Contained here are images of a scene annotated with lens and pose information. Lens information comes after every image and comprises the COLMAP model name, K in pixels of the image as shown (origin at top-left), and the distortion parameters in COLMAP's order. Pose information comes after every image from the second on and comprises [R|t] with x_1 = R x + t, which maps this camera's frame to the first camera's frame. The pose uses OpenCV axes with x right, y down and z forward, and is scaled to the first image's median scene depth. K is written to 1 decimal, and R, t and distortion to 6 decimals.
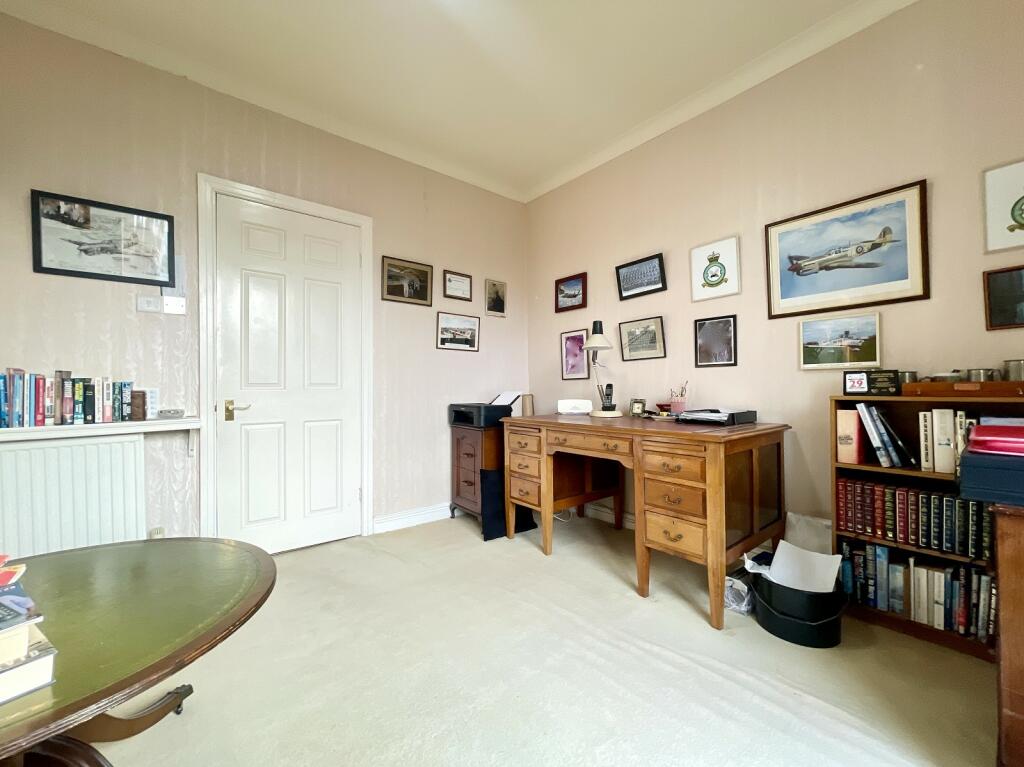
lens RADIAL K [[411.3, 0, 504.8], [0, 411.3, 382.3], [0, 0, 1]] dist [-0.002828, -0.000307]
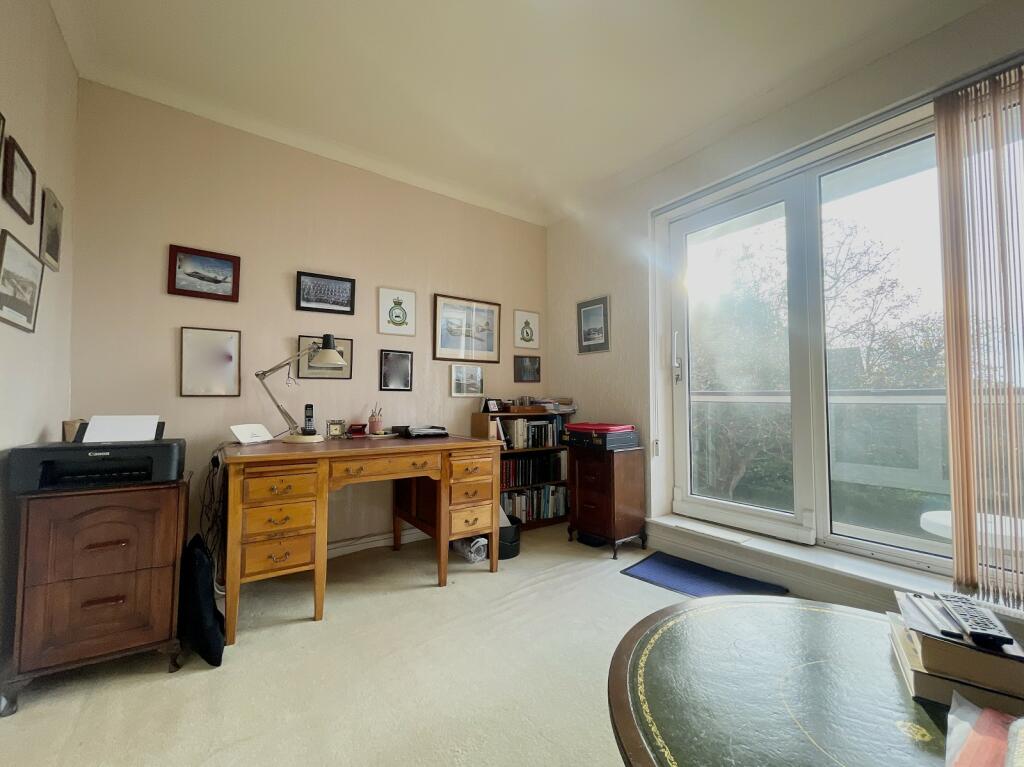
lens RADIAL K [[411.3, 0, 509.3], [0, 411.3, 384.7], [0, 0, 1]] dist [-0.002828, -0.000307]
pose [[0.064651, 0.052245, 0.996539, -0.677717], [-0.015530, 0.998560, -0.051344, 0.000468], [-0.997787, -0.012157, 0.065370, 0.585465]]
